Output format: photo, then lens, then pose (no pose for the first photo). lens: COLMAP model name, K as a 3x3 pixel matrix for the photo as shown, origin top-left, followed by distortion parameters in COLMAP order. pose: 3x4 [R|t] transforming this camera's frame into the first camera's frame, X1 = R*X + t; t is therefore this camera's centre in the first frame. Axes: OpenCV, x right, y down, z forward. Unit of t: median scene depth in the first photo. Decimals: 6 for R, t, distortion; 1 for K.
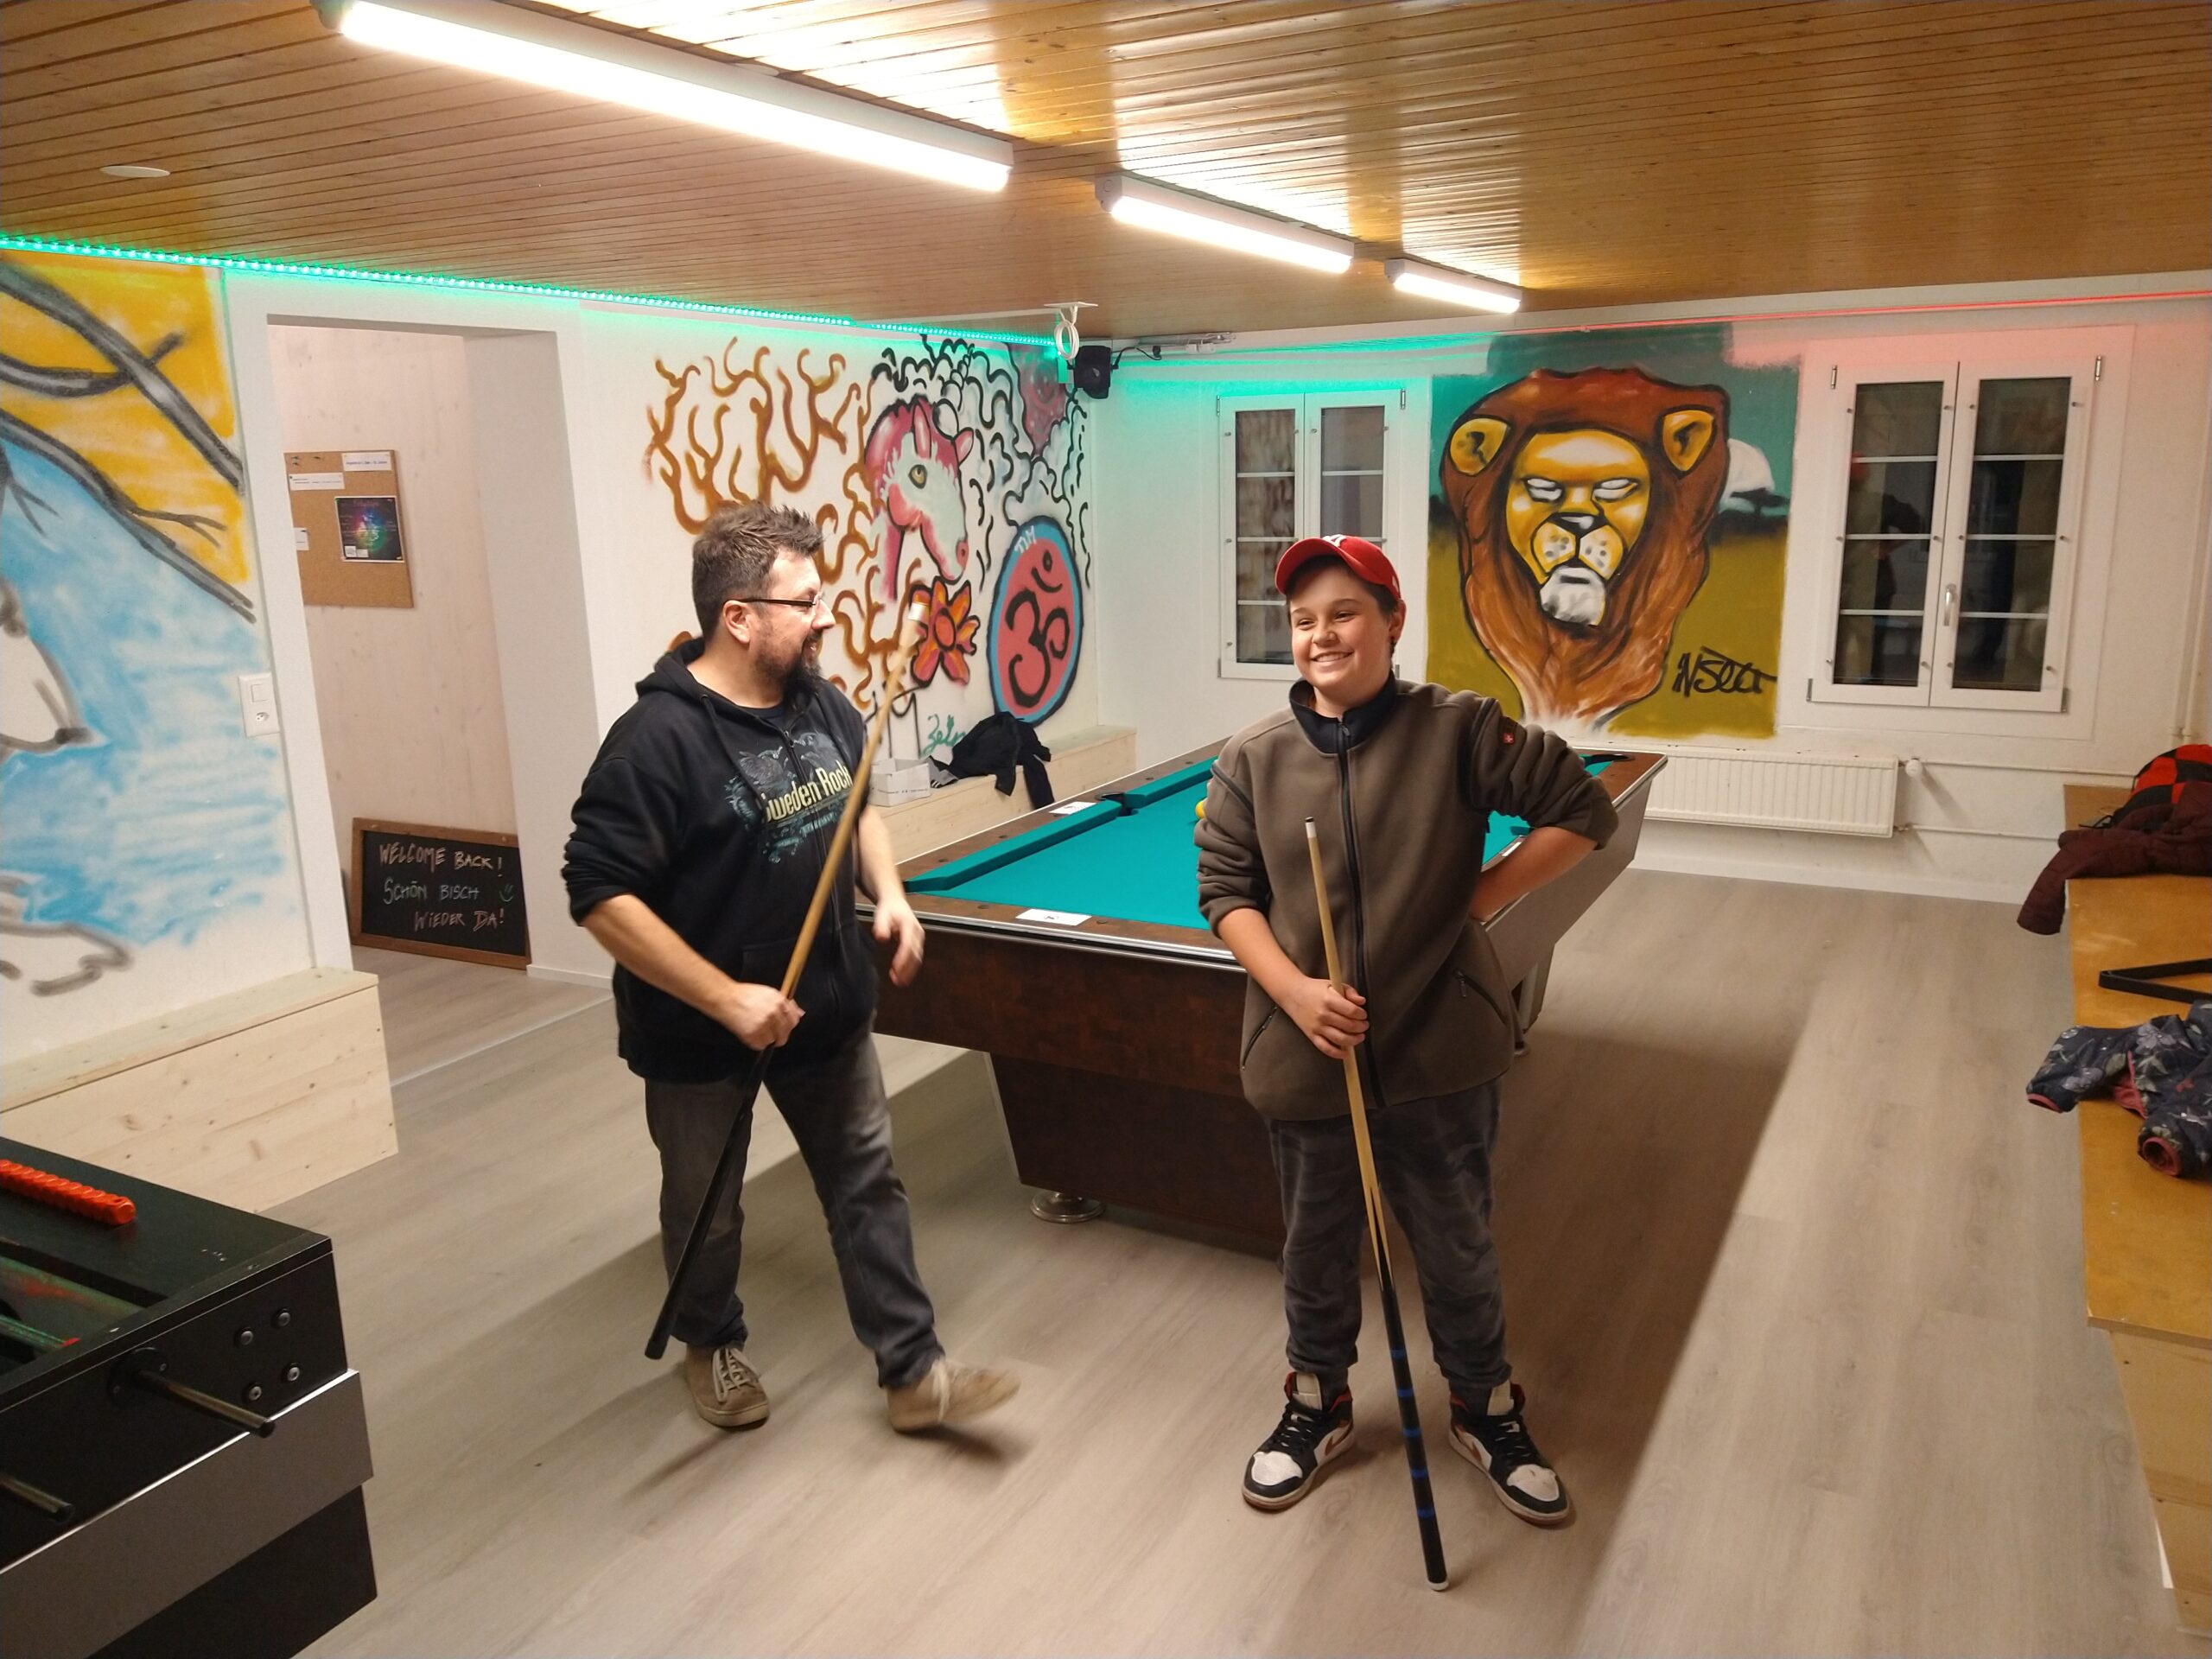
lens RADIAL K [[1662.0, 0, 1114.4], [0, 1662.0, 832.2], [0, 0, 1]] dist [0.122247, -0.181650]
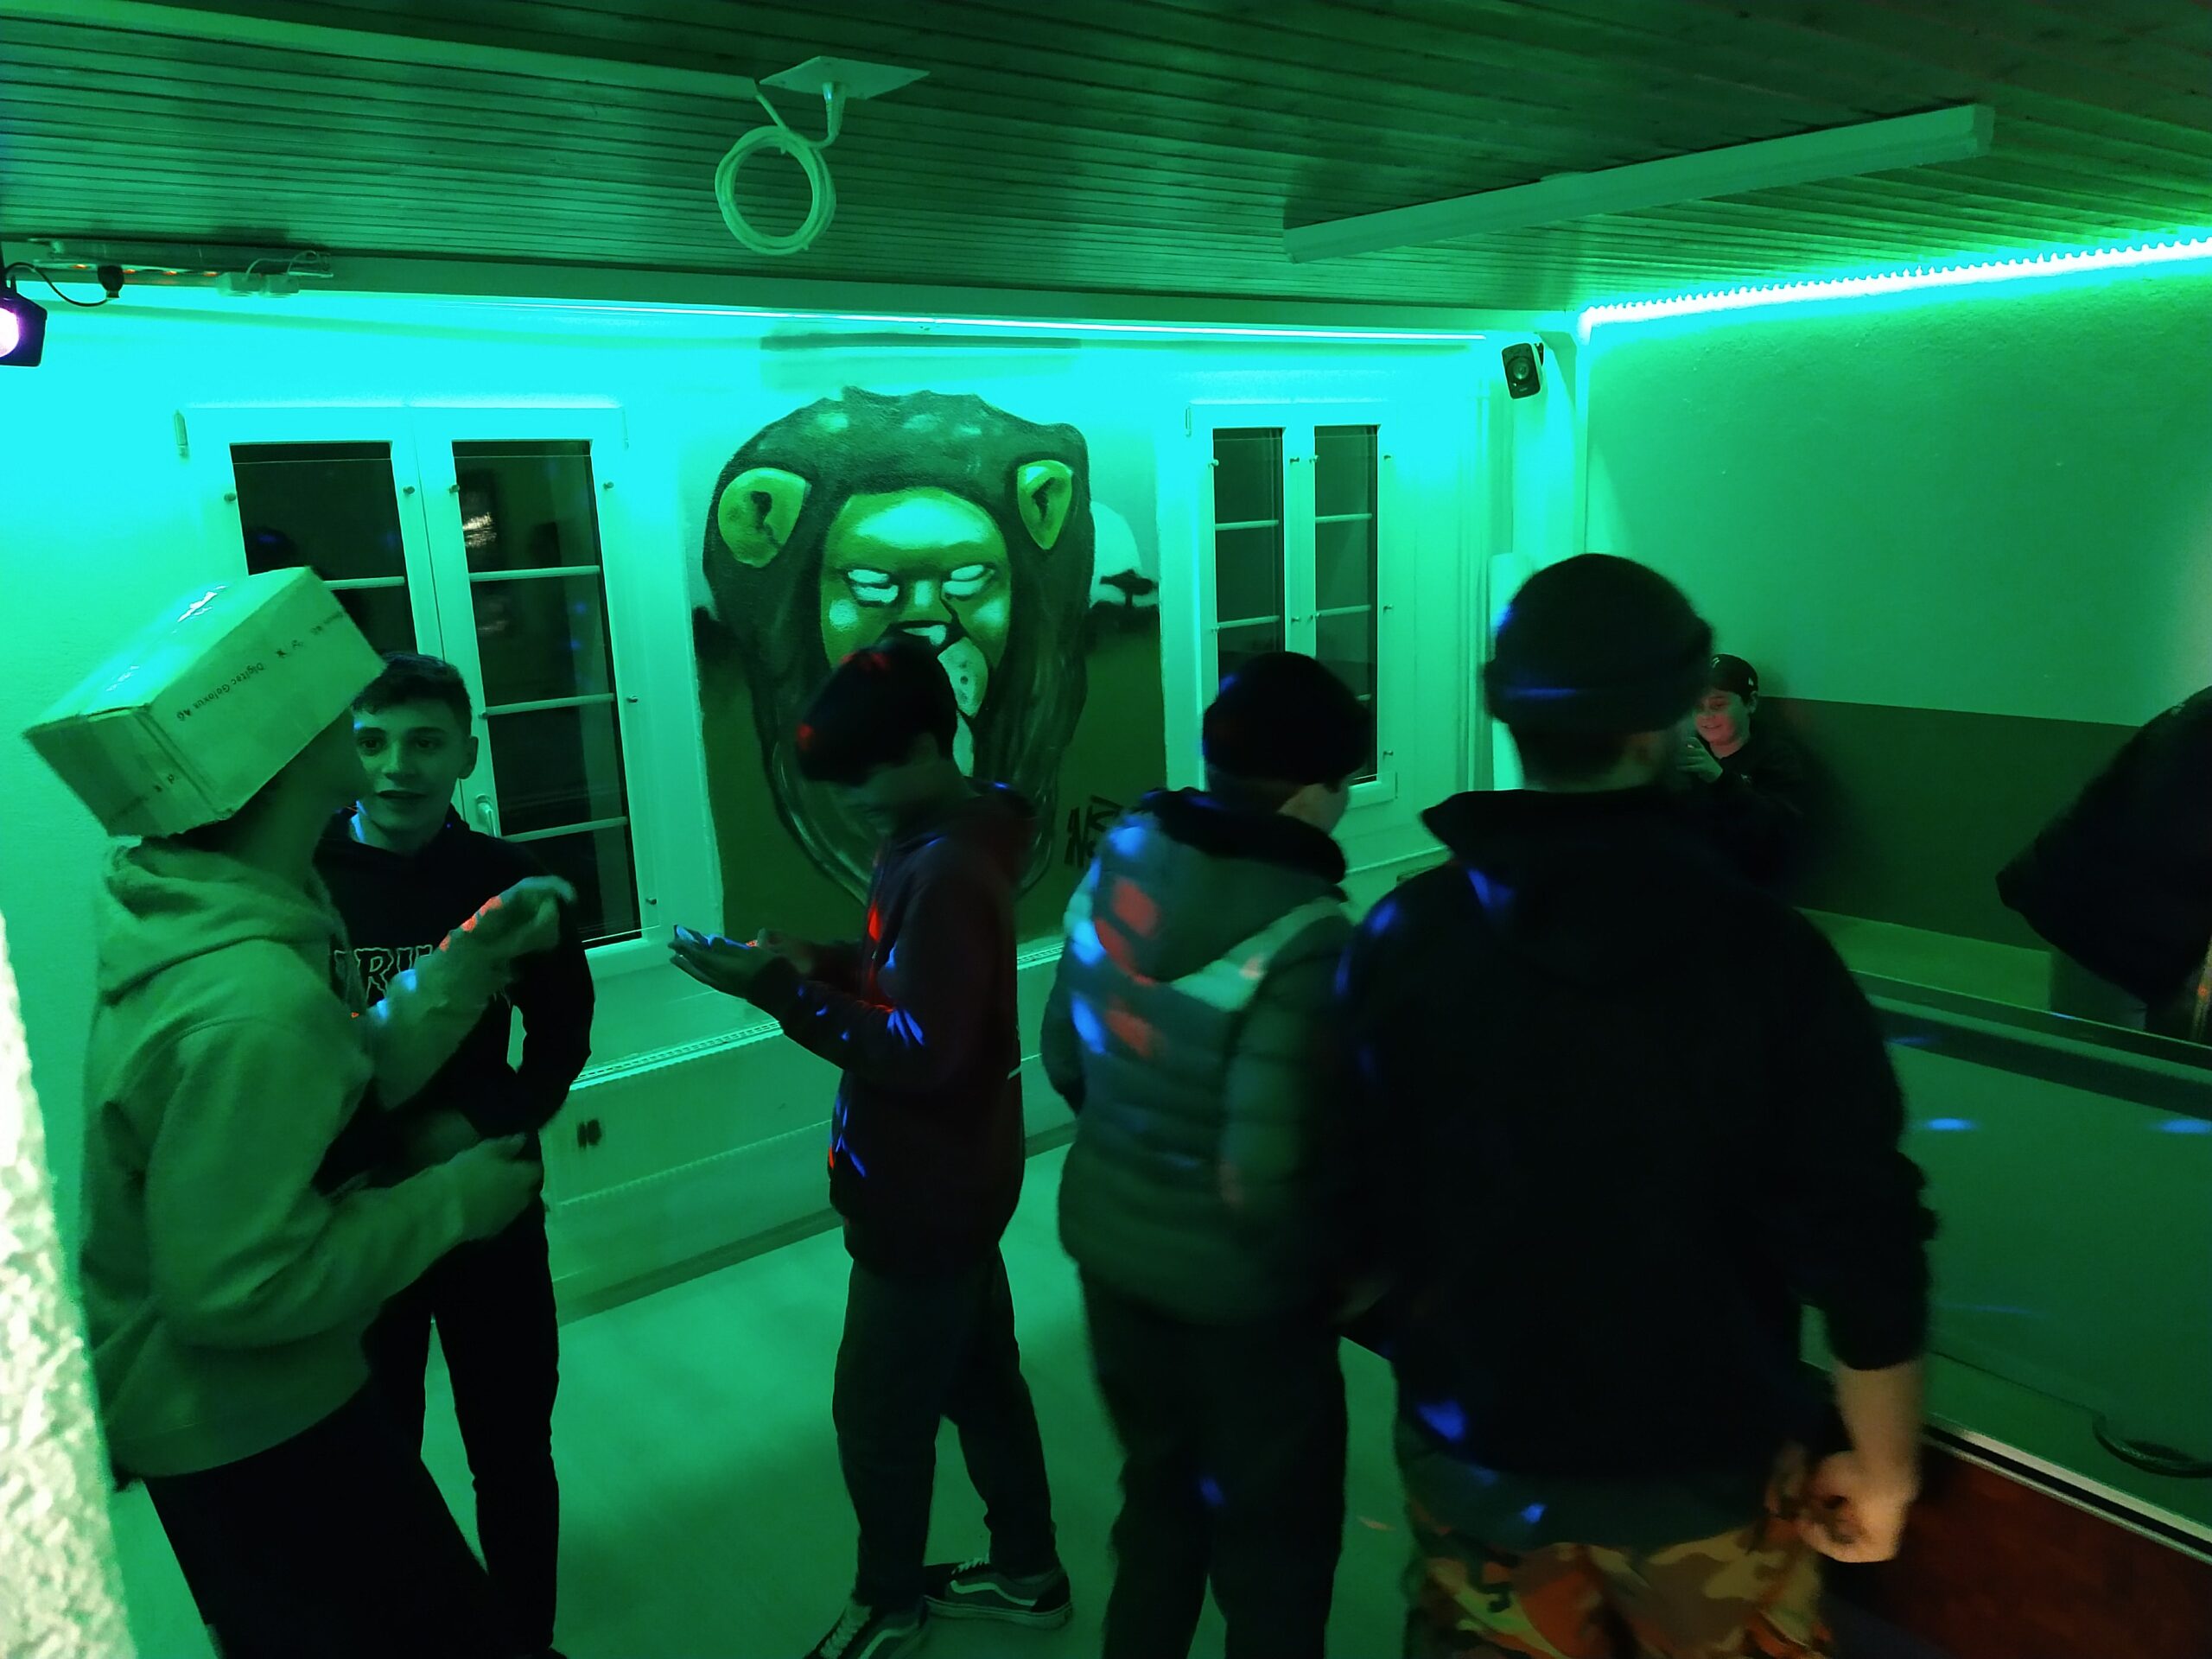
lens RADIAL K [[1662.0, 0, 1114.4], [0, 1662.0, 832.2], [0, 0, 1]] dist [0.122247, -0.181650]
pose [[0.373369, -0.186764, 0.908689, -0.275788], [0.232124, 0.967174, 0.103408, -0.162892], [-0.898173, 0.172319, 0.404465, 0.705068]]
